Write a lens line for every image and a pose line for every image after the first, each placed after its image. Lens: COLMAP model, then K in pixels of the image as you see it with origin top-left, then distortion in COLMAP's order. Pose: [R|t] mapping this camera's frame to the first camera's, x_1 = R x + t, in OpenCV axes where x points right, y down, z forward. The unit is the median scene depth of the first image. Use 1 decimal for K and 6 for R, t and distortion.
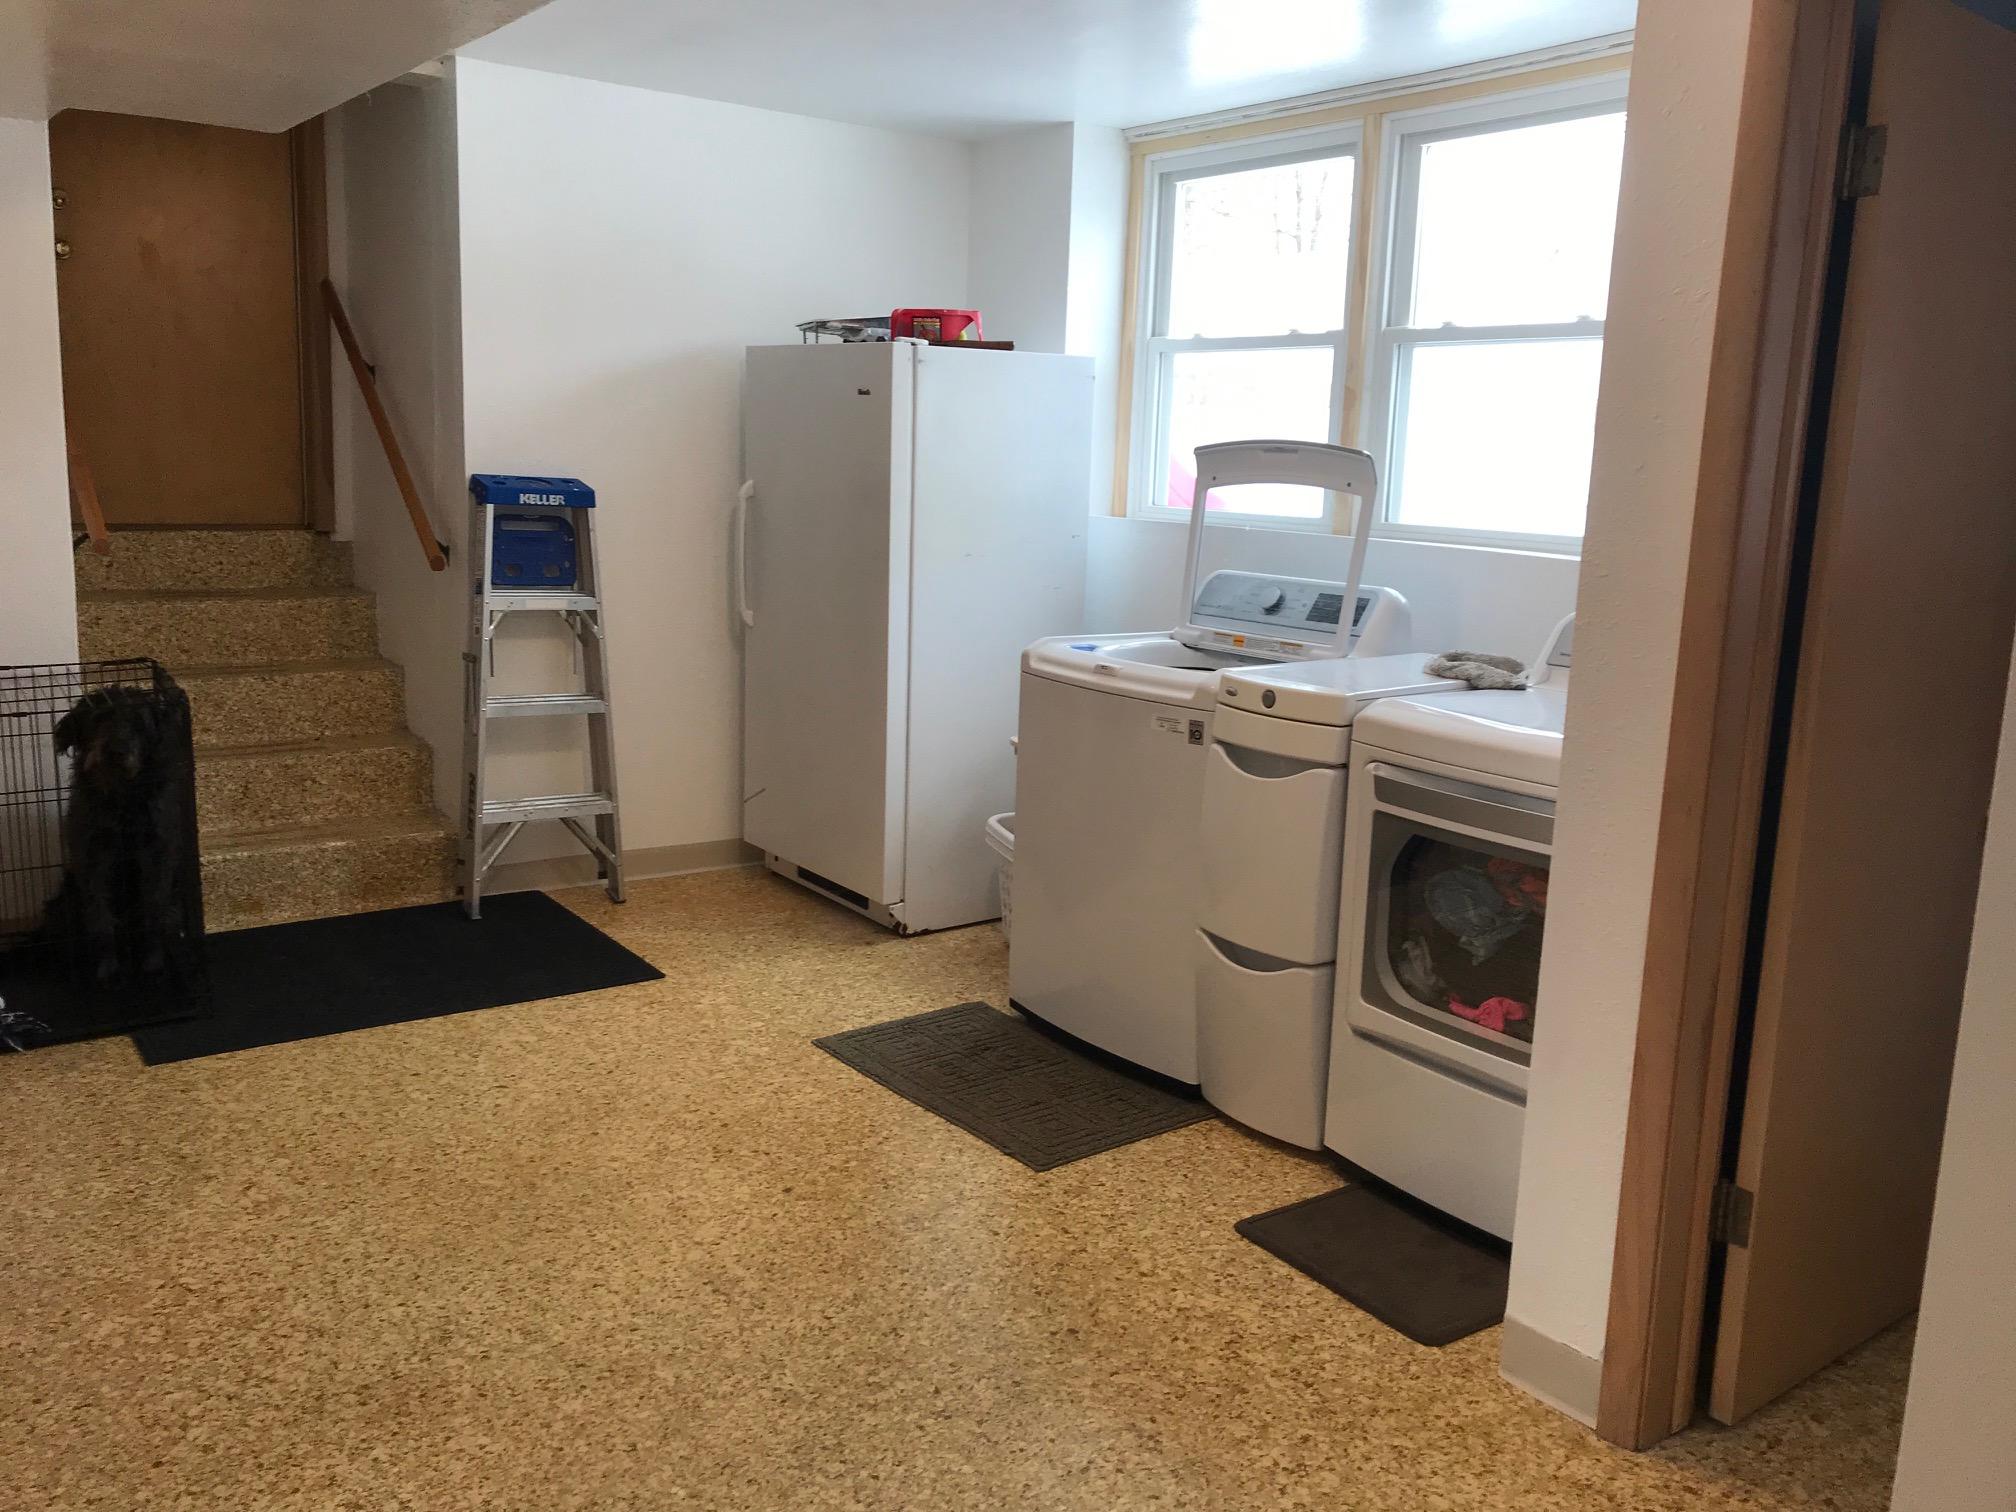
lens RADIAL K [[1637.5, 0, 987.6], [0, 1637.5, 743.6], [0, 0, 1]] dist [0.023043, -0.028218]
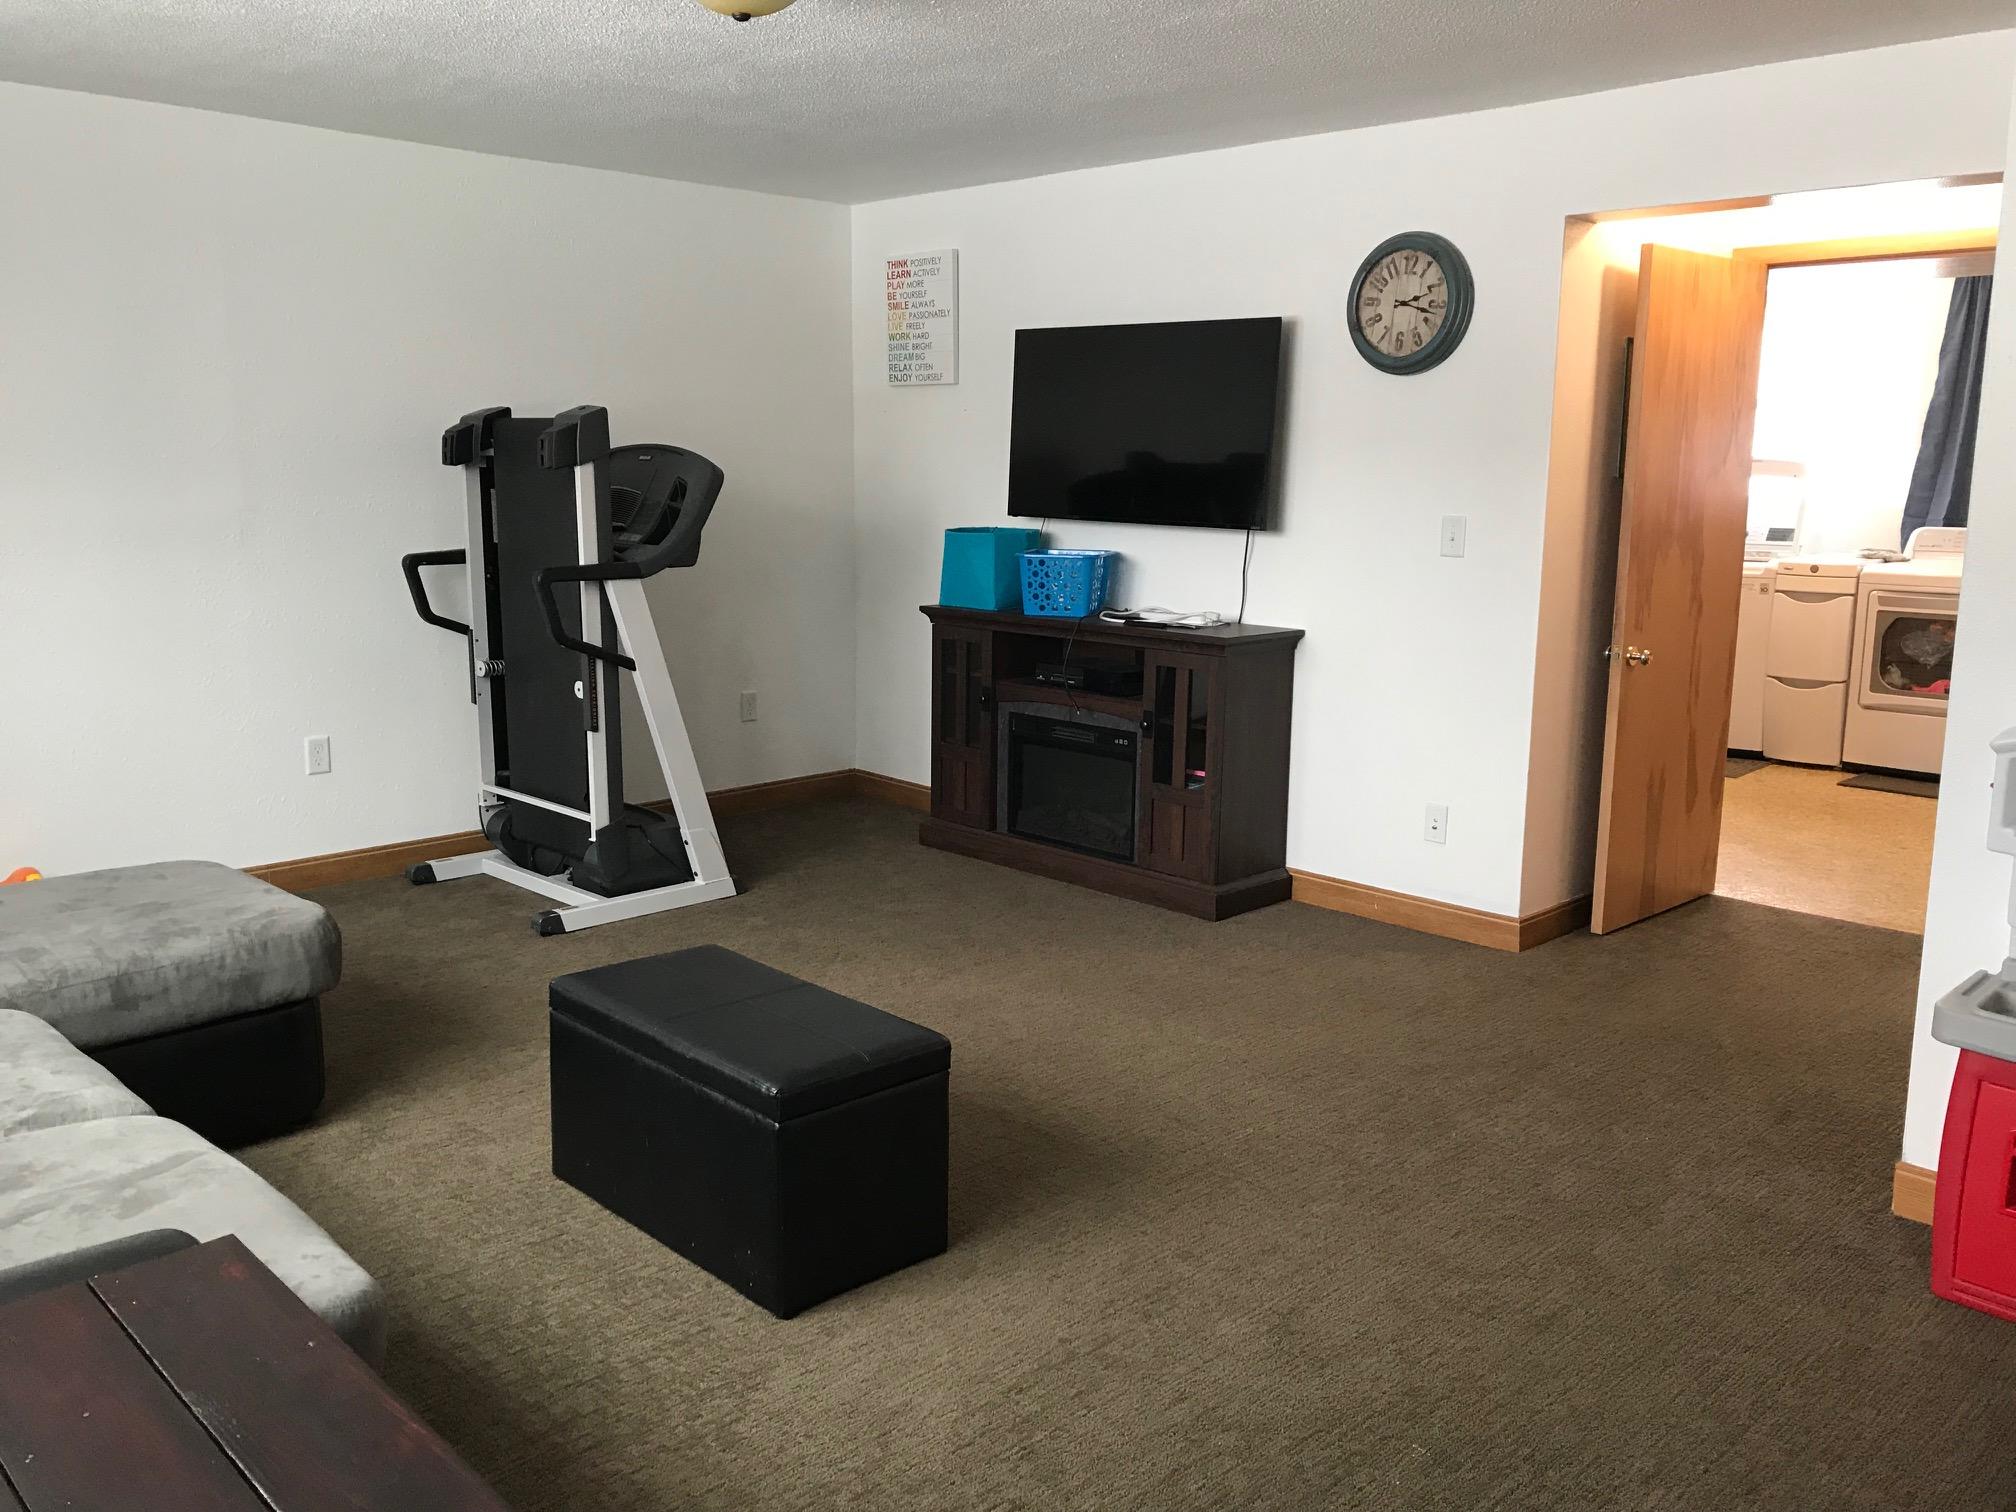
lens RADIAL K [[1637.5, 0, 964.9], [0, 1637.5, 751.6], [0, 0, 1]] dist [0.023043, -0.028218]
pose [[0.989066, -0.064062, 0.132832, -1.115709], [0.063695, 0.997945, 0.007011, 0.114164], [-0.133008, 0.001527, 0.991114, -0.952711]]
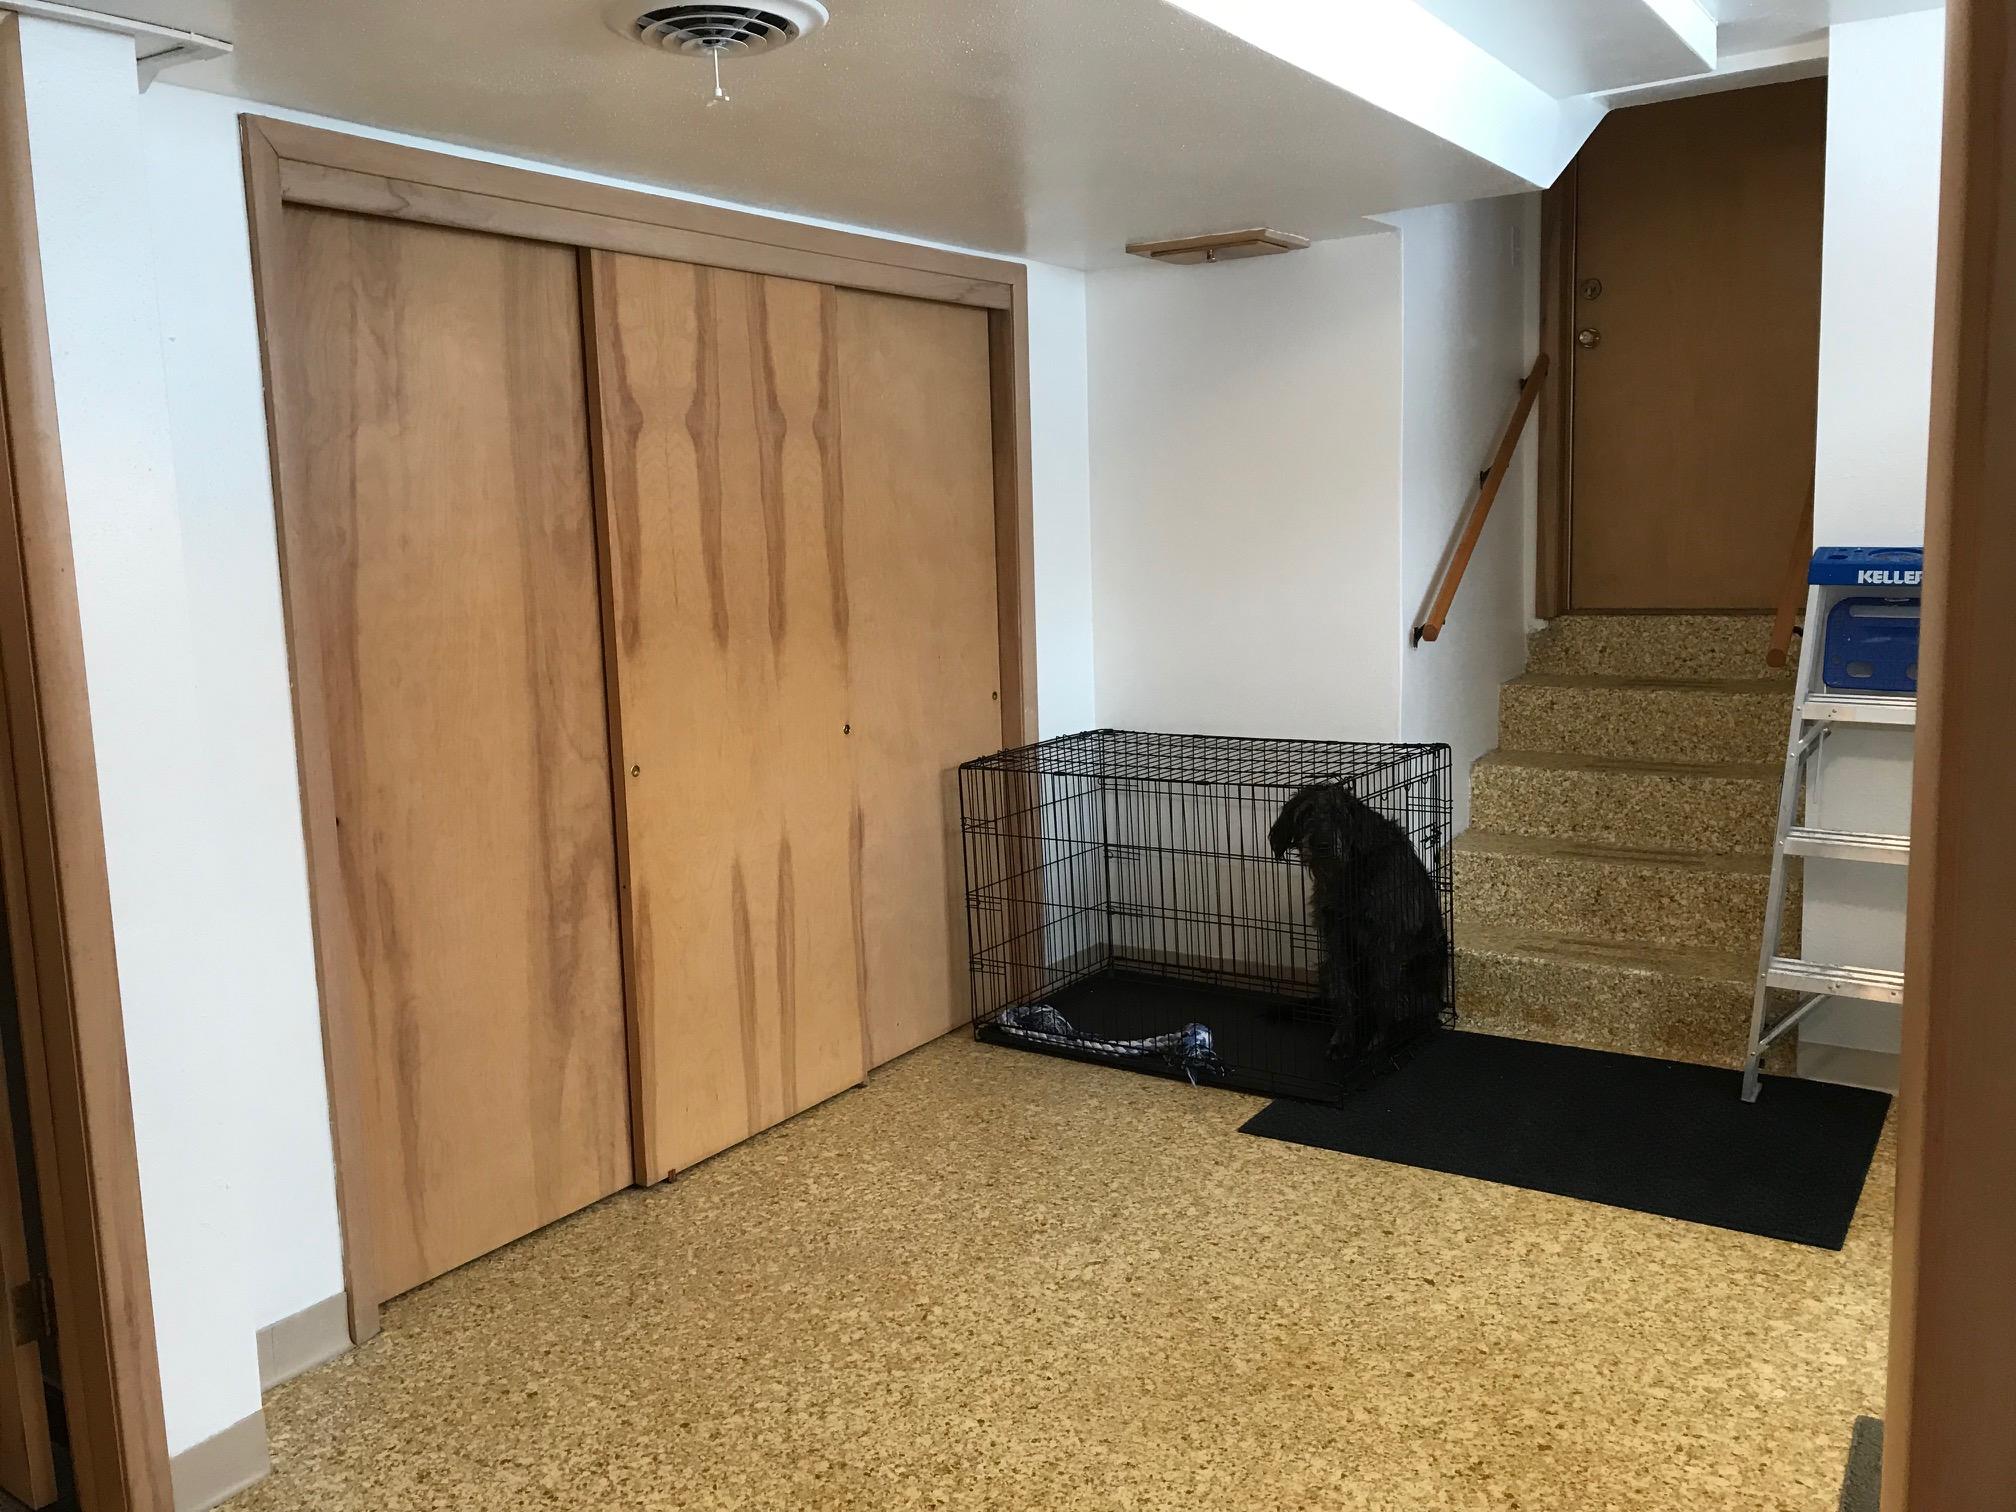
lens RADIAL K [[1637.5, 0, 1002.8], [0, 1637.5, 763.9], [0, 0, 1]] dist [0.023043, -0.028218]
pose [[0.351100, 0.090579, -0.931947, 0.350004], [-0.122338, 0.991216, 0.050251, -0.062345], [0.928312, 0.096370, 0.359097, 0.429705]]
